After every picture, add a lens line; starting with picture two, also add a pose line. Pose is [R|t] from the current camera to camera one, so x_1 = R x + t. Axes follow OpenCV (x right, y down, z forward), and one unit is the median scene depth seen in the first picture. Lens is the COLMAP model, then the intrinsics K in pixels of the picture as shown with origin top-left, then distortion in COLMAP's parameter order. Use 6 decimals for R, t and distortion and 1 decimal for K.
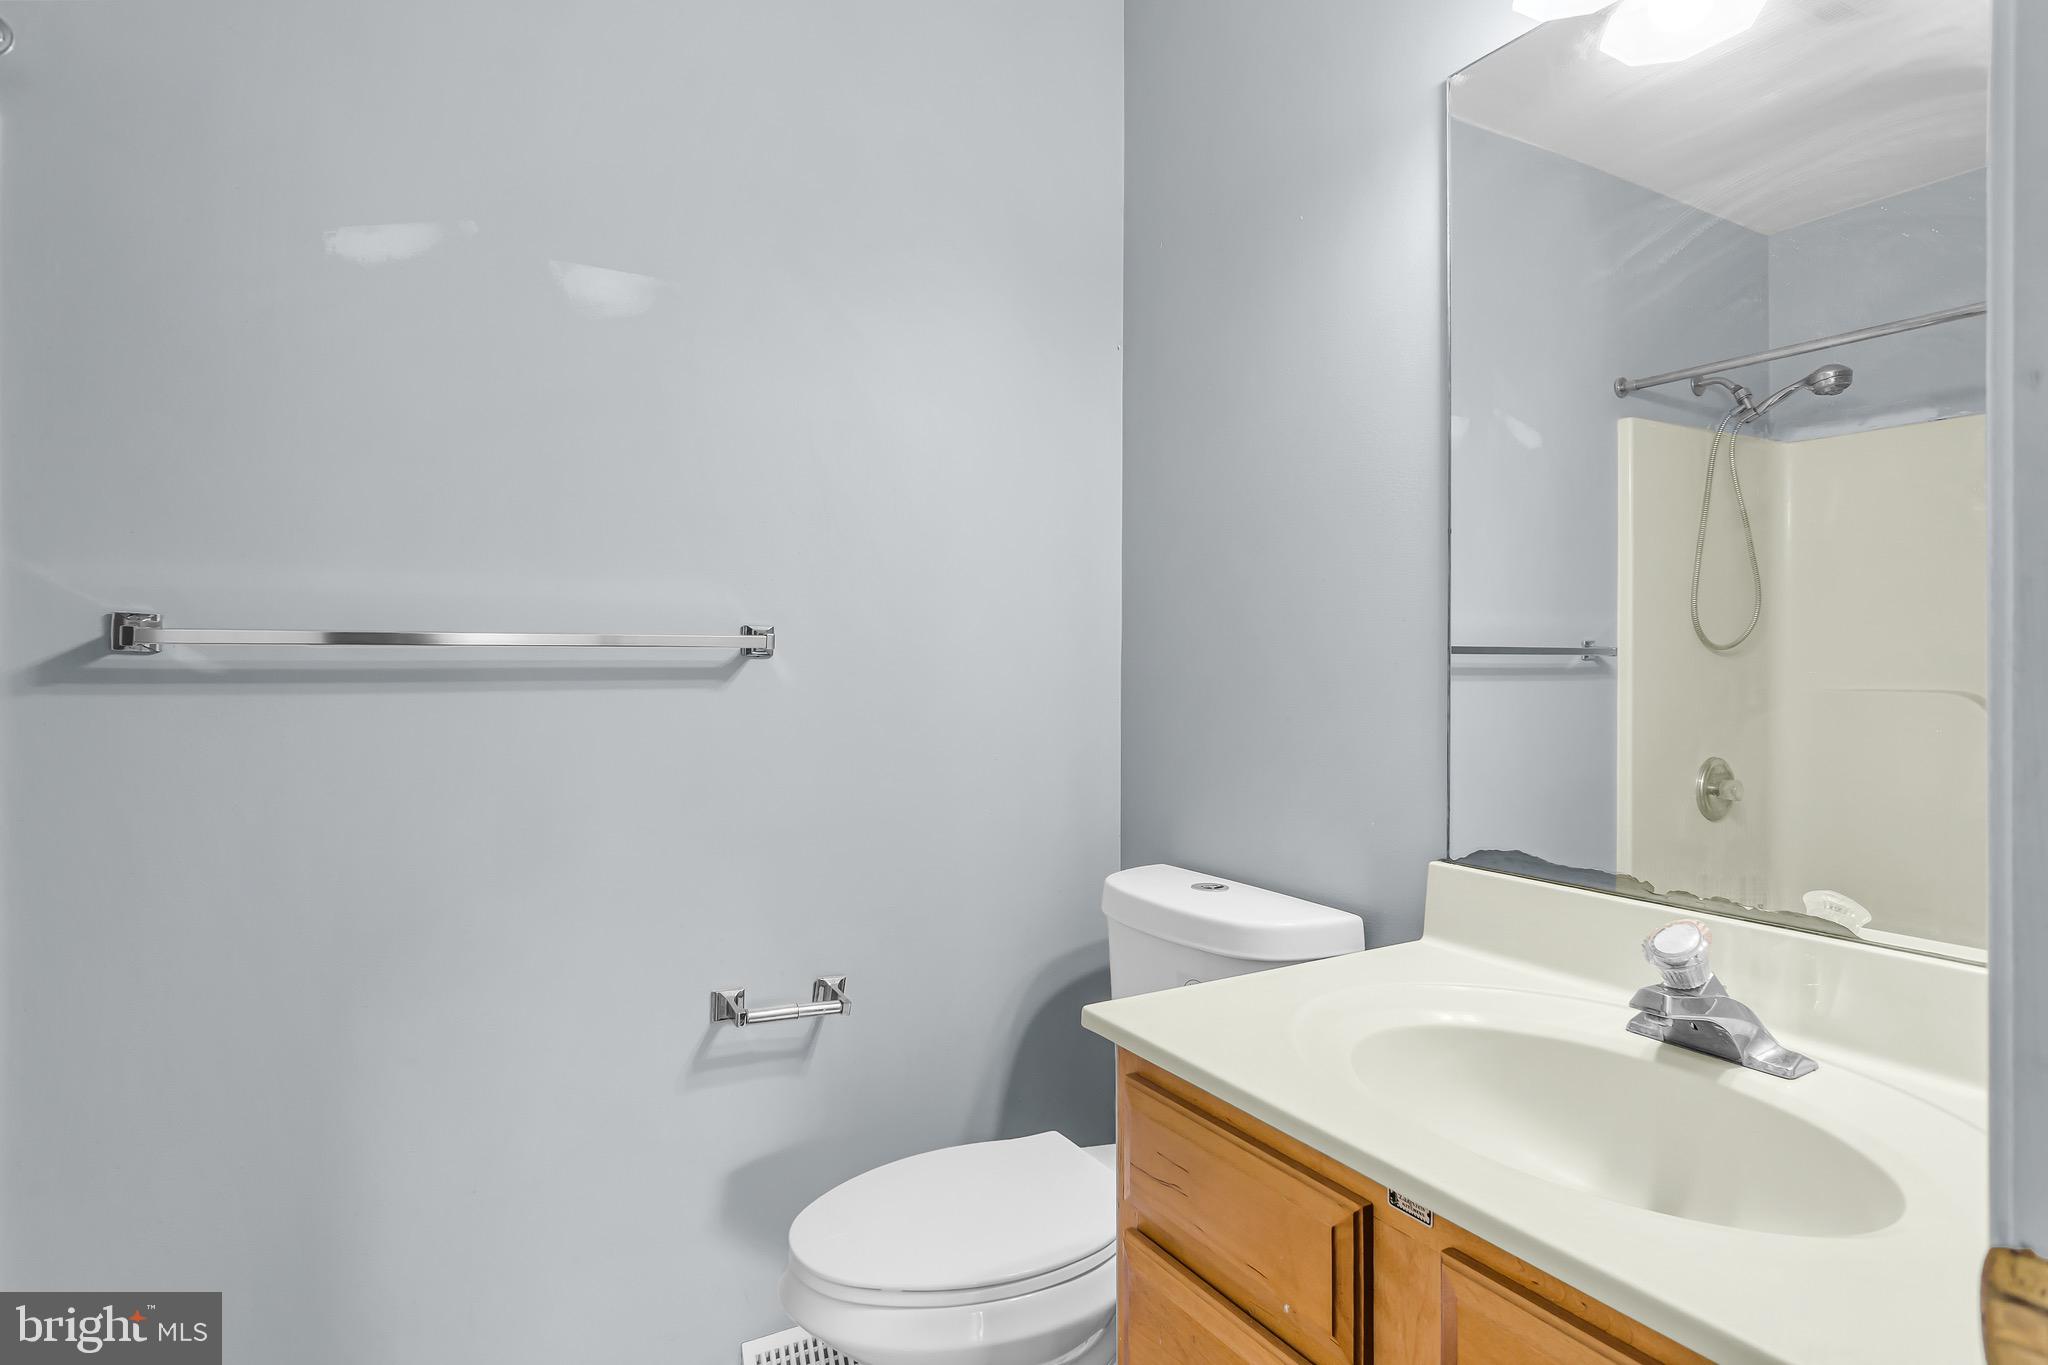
lens RADIAL K [[1077.8, 0, 996.8], [0, 1077.8, 670.3], [0, 0, 1]] dist [-0.018491, 0.008125]
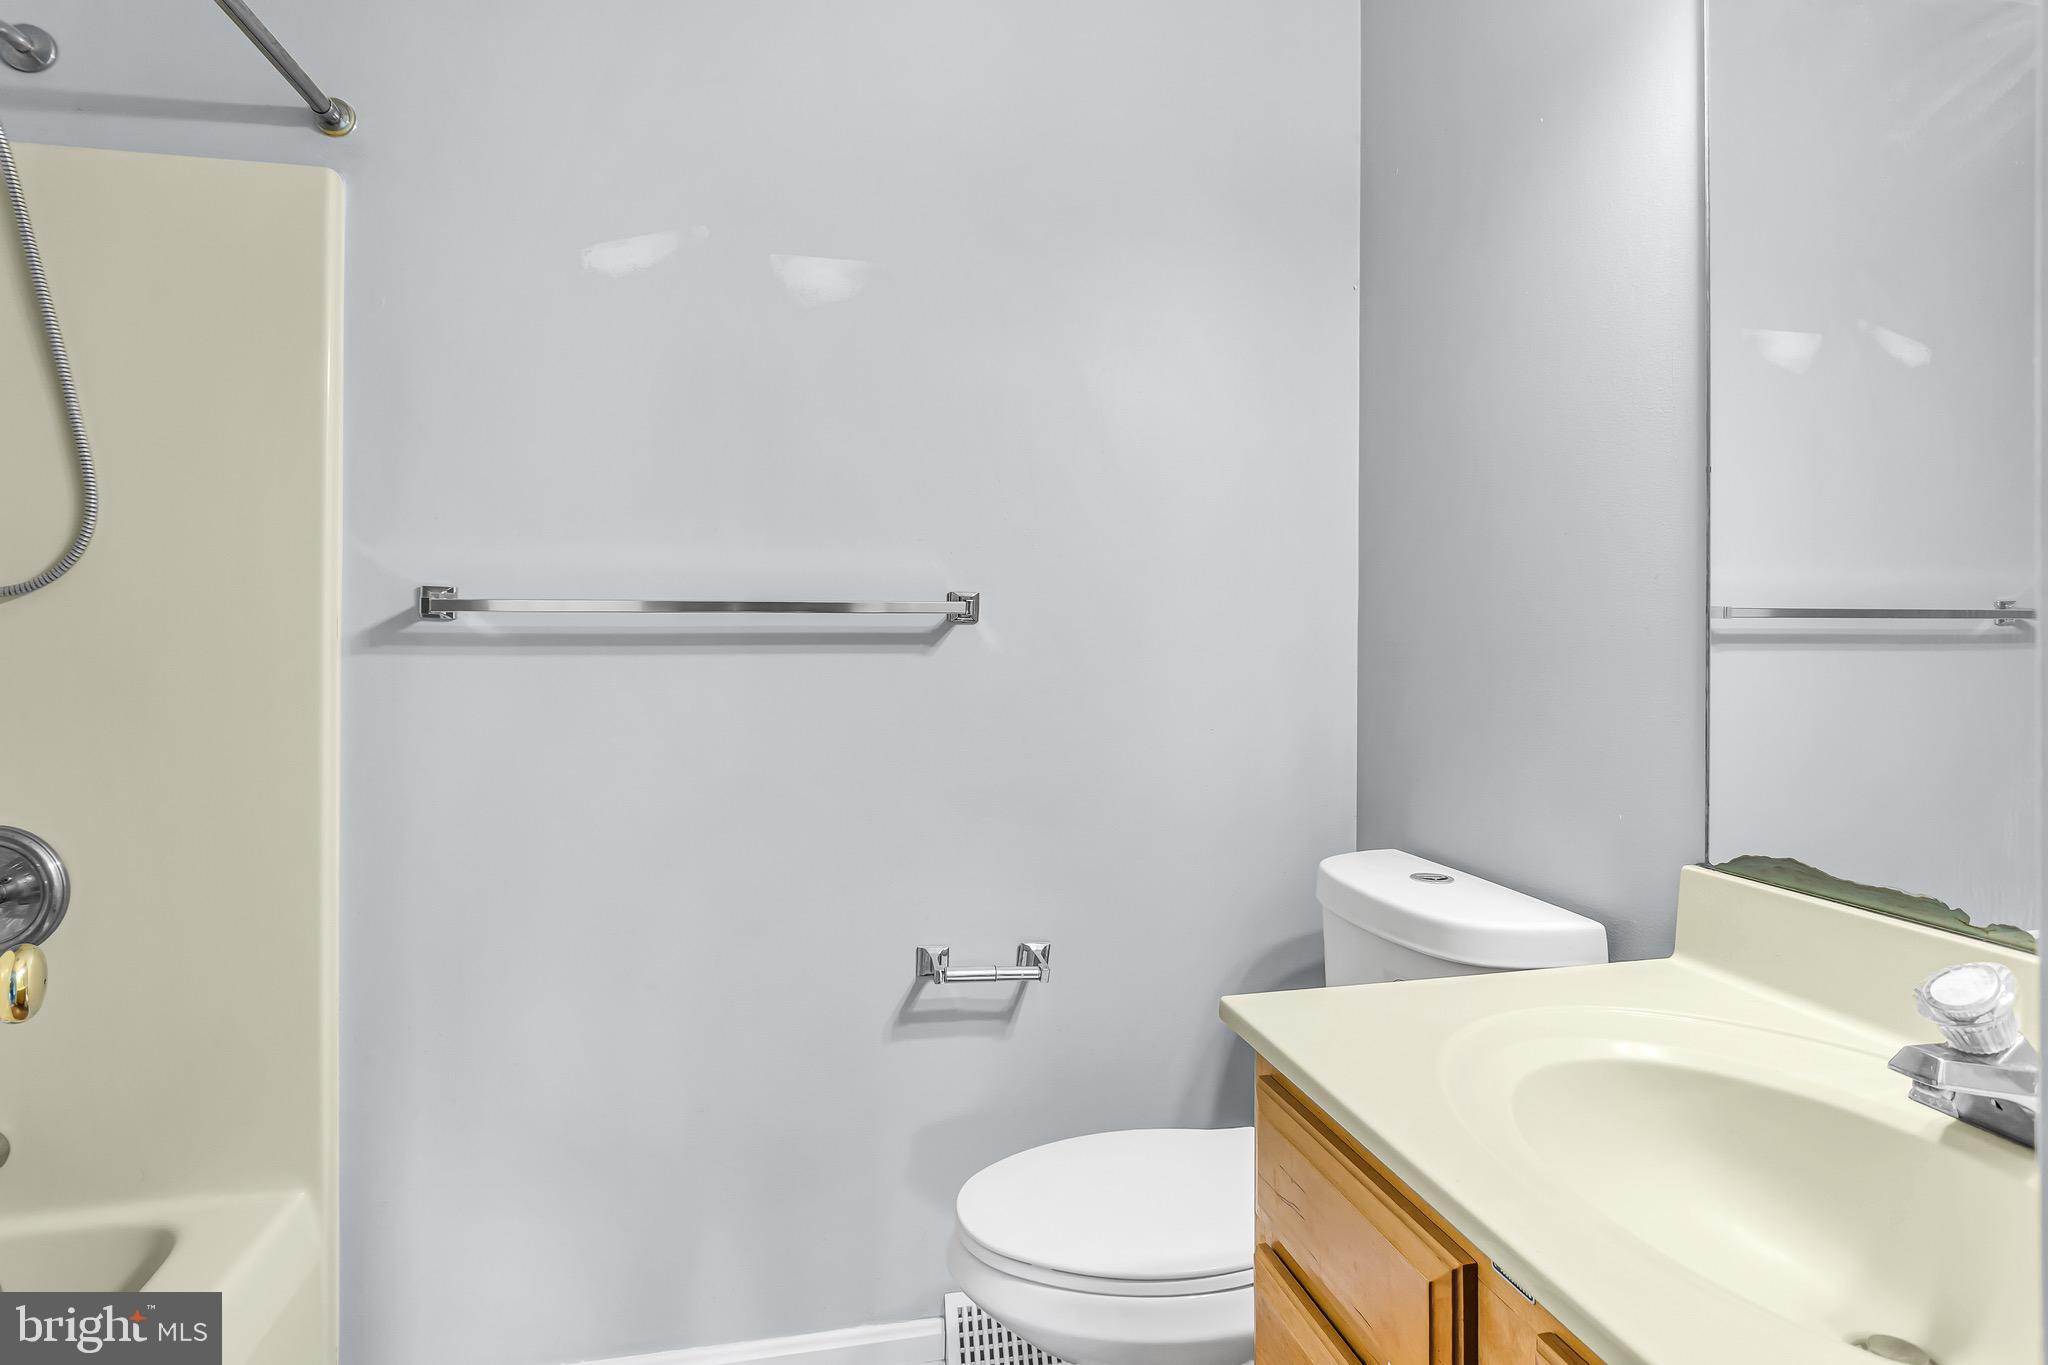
lens RADIAL K [[1077.8, 0, 1000.4], [0, 1077.8, 631.4], [0, 0, 1]] dist [-0.018491, 0.008125]
pose [[0.955234, 0.000717, -0.295849, 0.137492], [-0.002183, 0.999987, -0.004626, 0.000714], [0.295842, 0.005065, 0.955223, 0.043052]]
